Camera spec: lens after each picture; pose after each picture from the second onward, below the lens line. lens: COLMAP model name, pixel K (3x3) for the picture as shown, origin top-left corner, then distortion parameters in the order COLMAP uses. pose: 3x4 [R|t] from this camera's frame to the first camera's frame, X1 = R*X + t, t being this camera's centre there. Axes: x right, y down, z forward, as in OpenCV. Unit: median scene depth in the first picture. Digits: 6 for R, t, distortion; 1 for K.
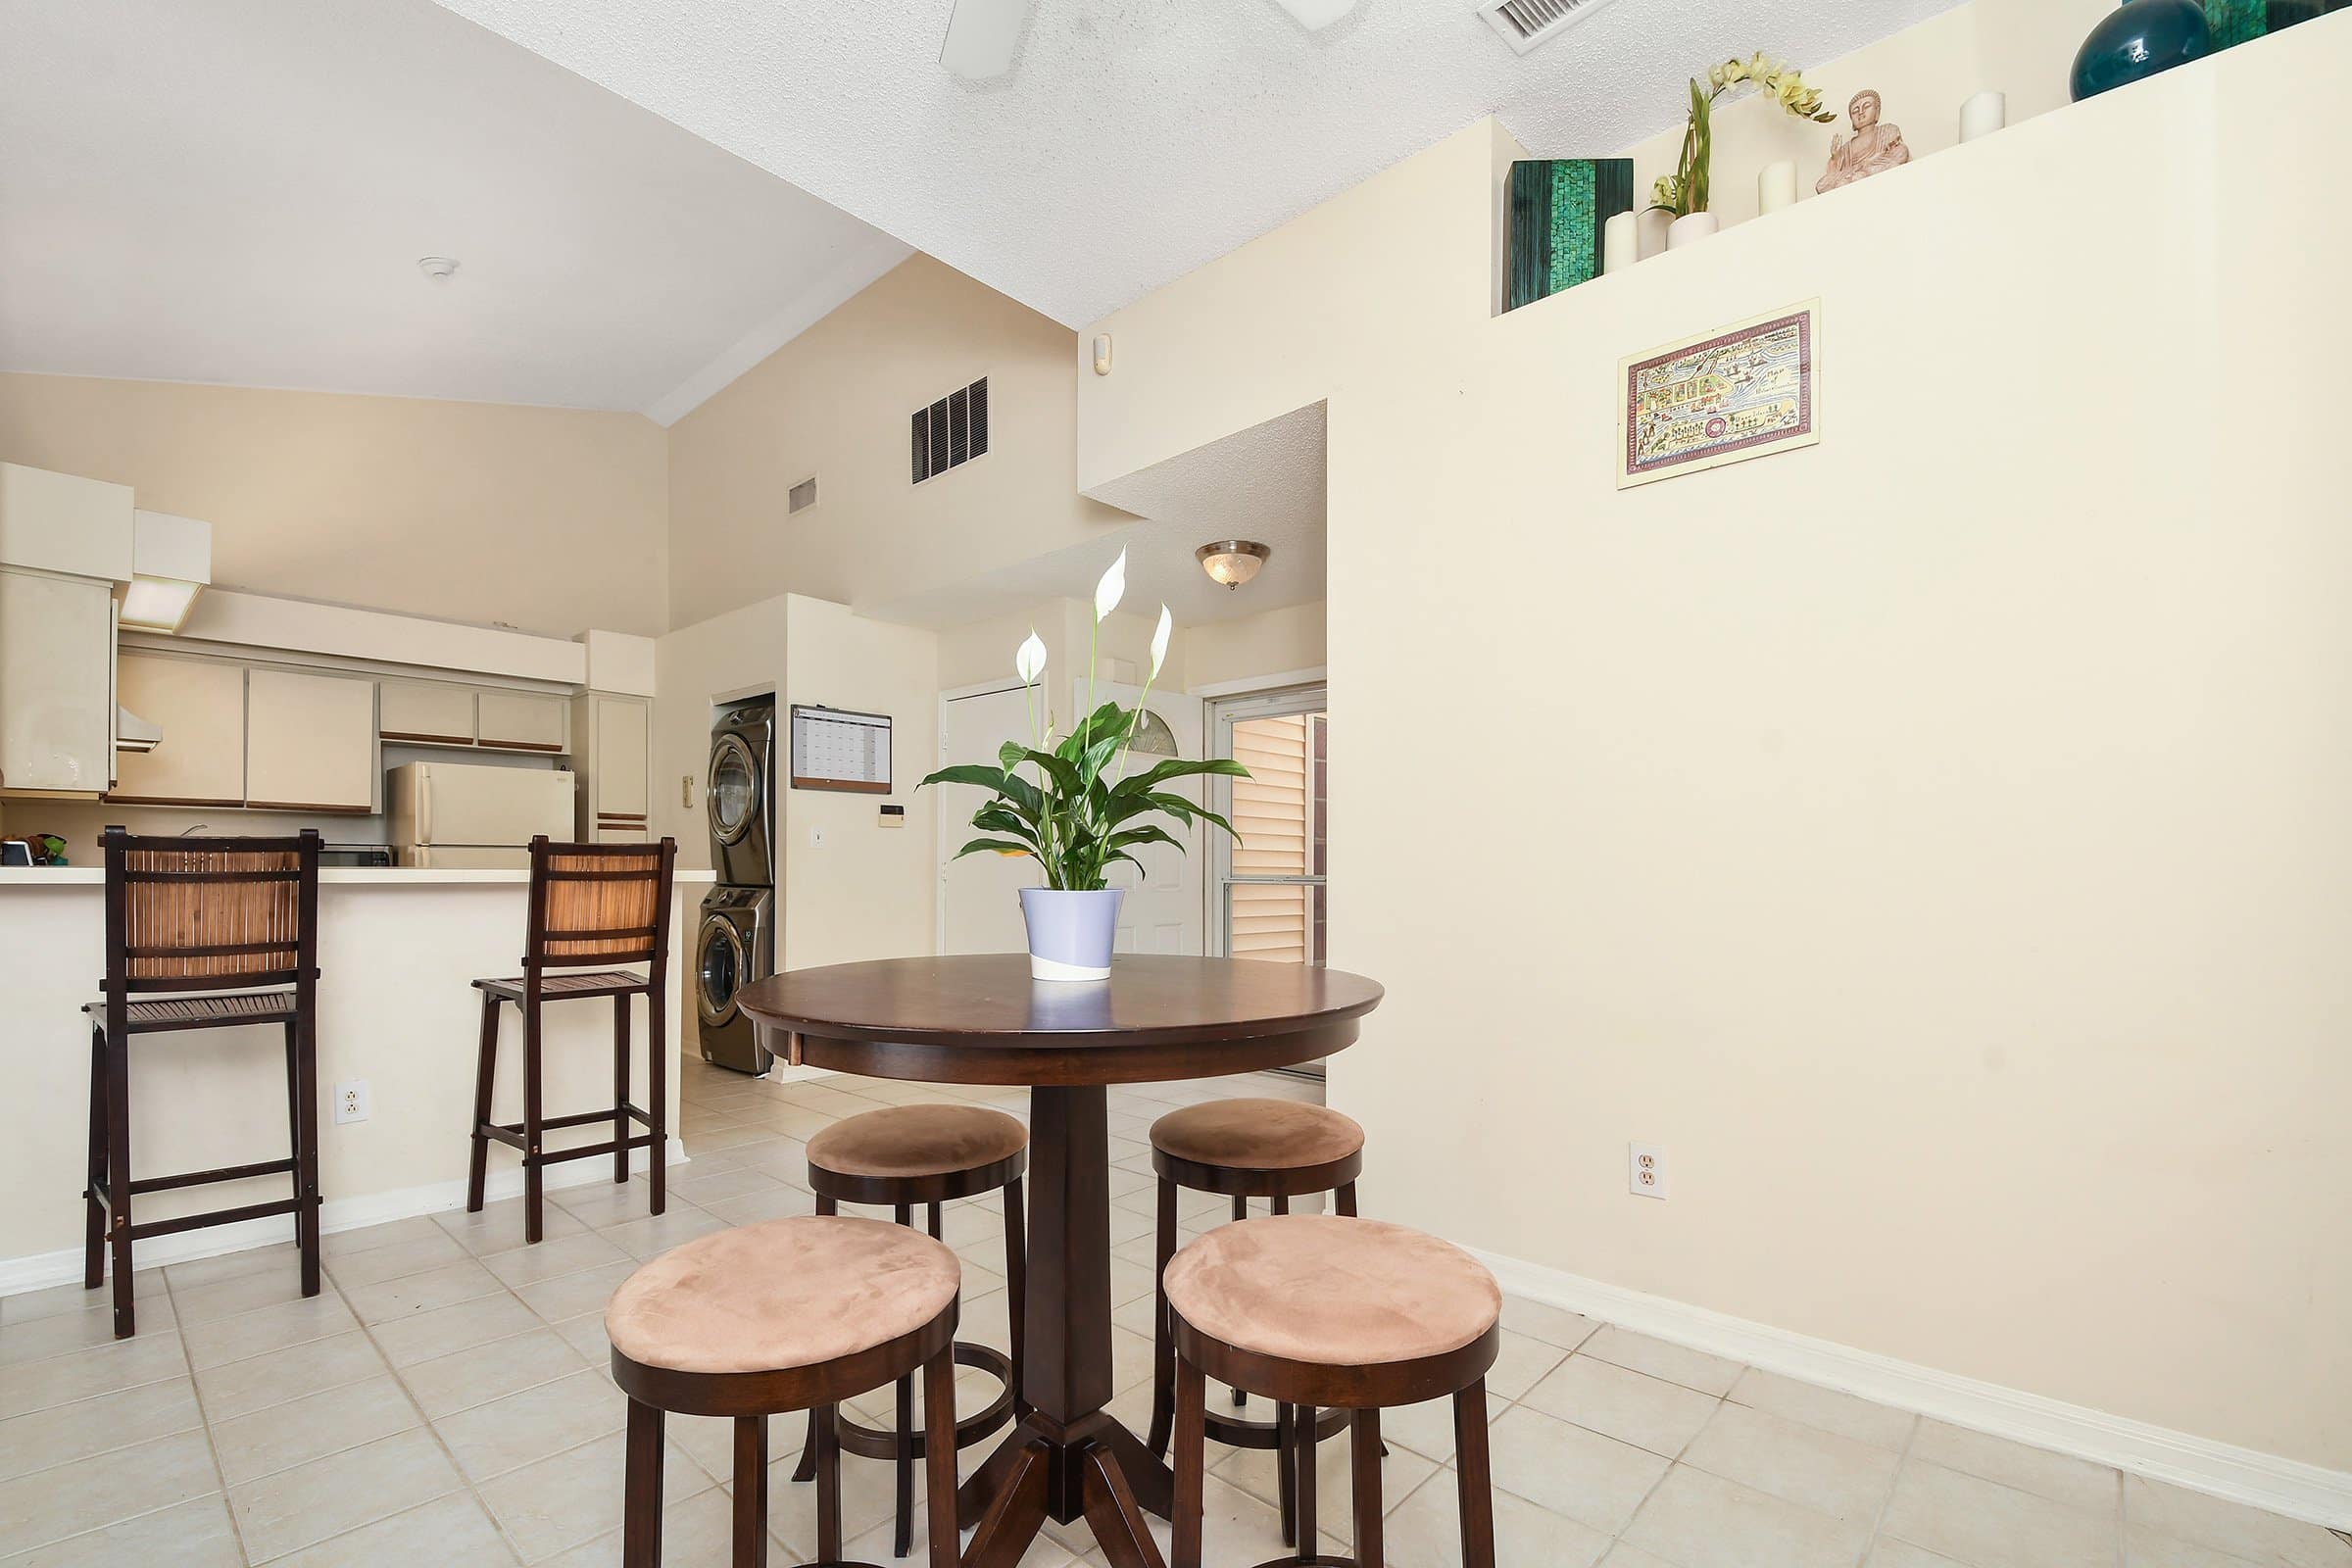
lens RADIAL K [[1045.7, 0, 1161.3], [0, 1045.7, 834.8], [0, 0, 1]] dist [0.031293, -0.015772]
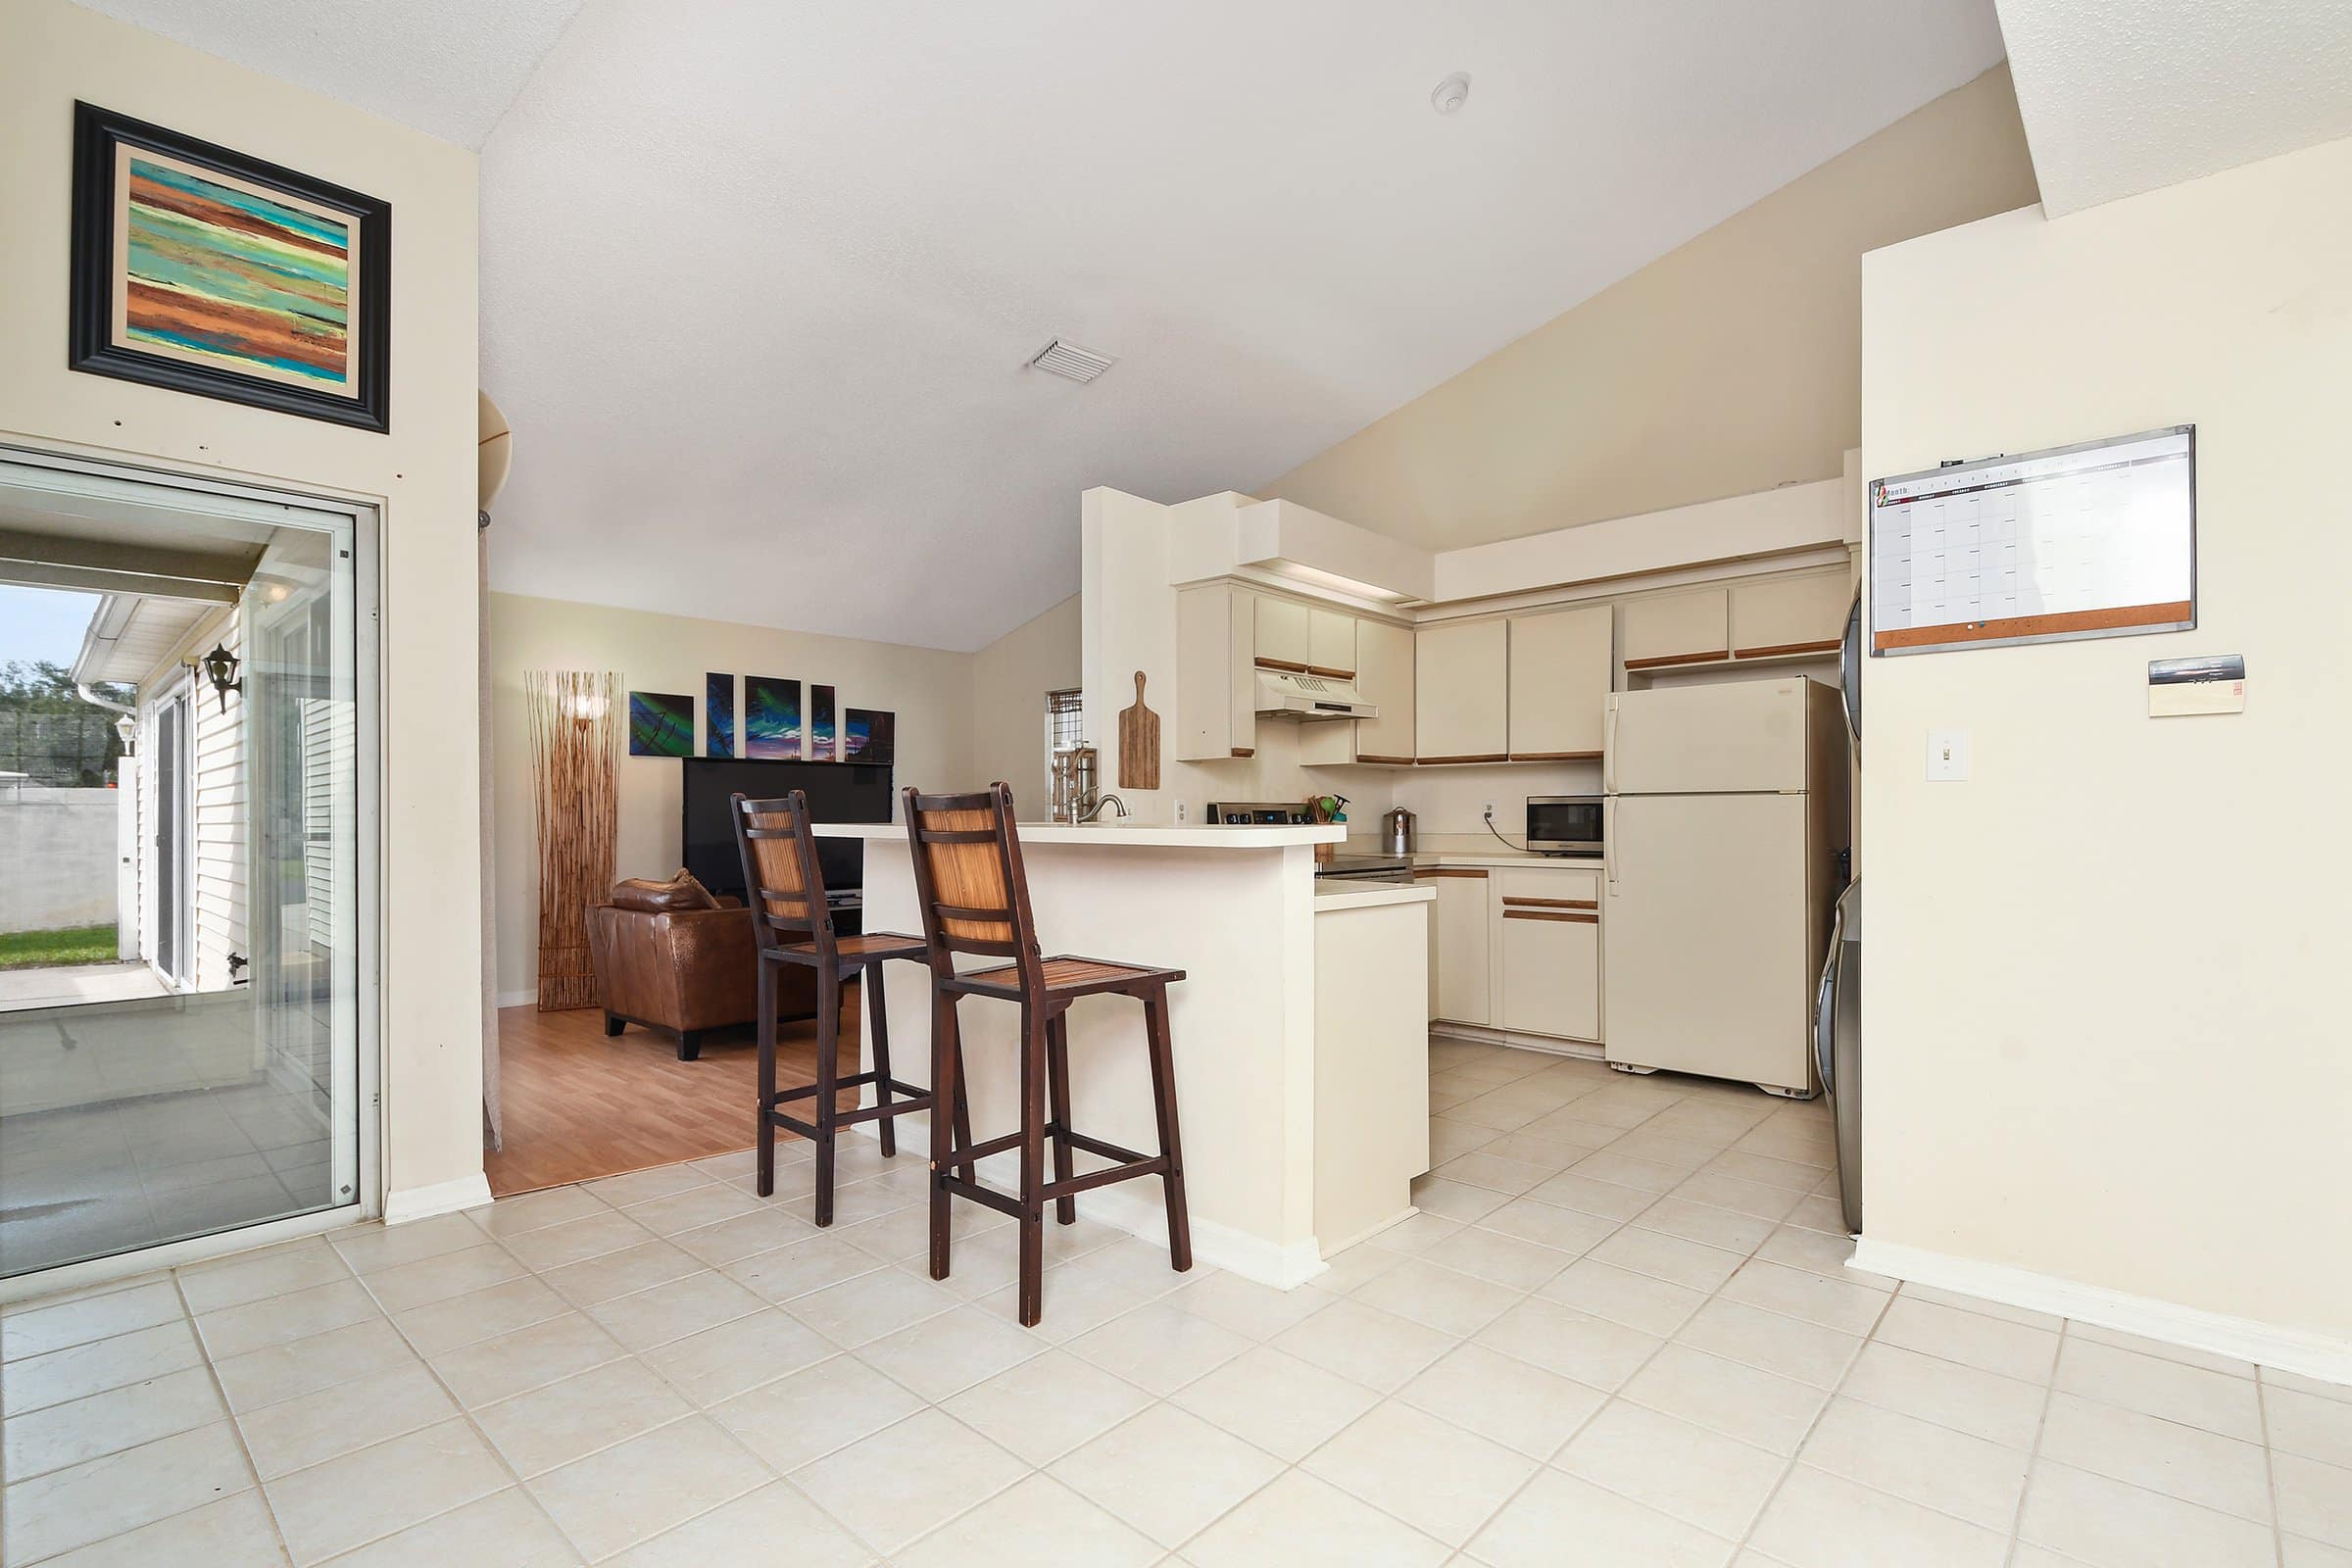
lens RADIAL K [[1095.8, 0, 1163.0], [0, 1095.8, 818.9], [0, 0, 1]] dist [0.016840, -0.017953]
pose [[-0.006655, -0.004238, -0.999969, 0.249896], [0.034378, 0.999399, -0.004464, 0.033984], [0.999387, -0.034407, -0.006505, 1.118665]]
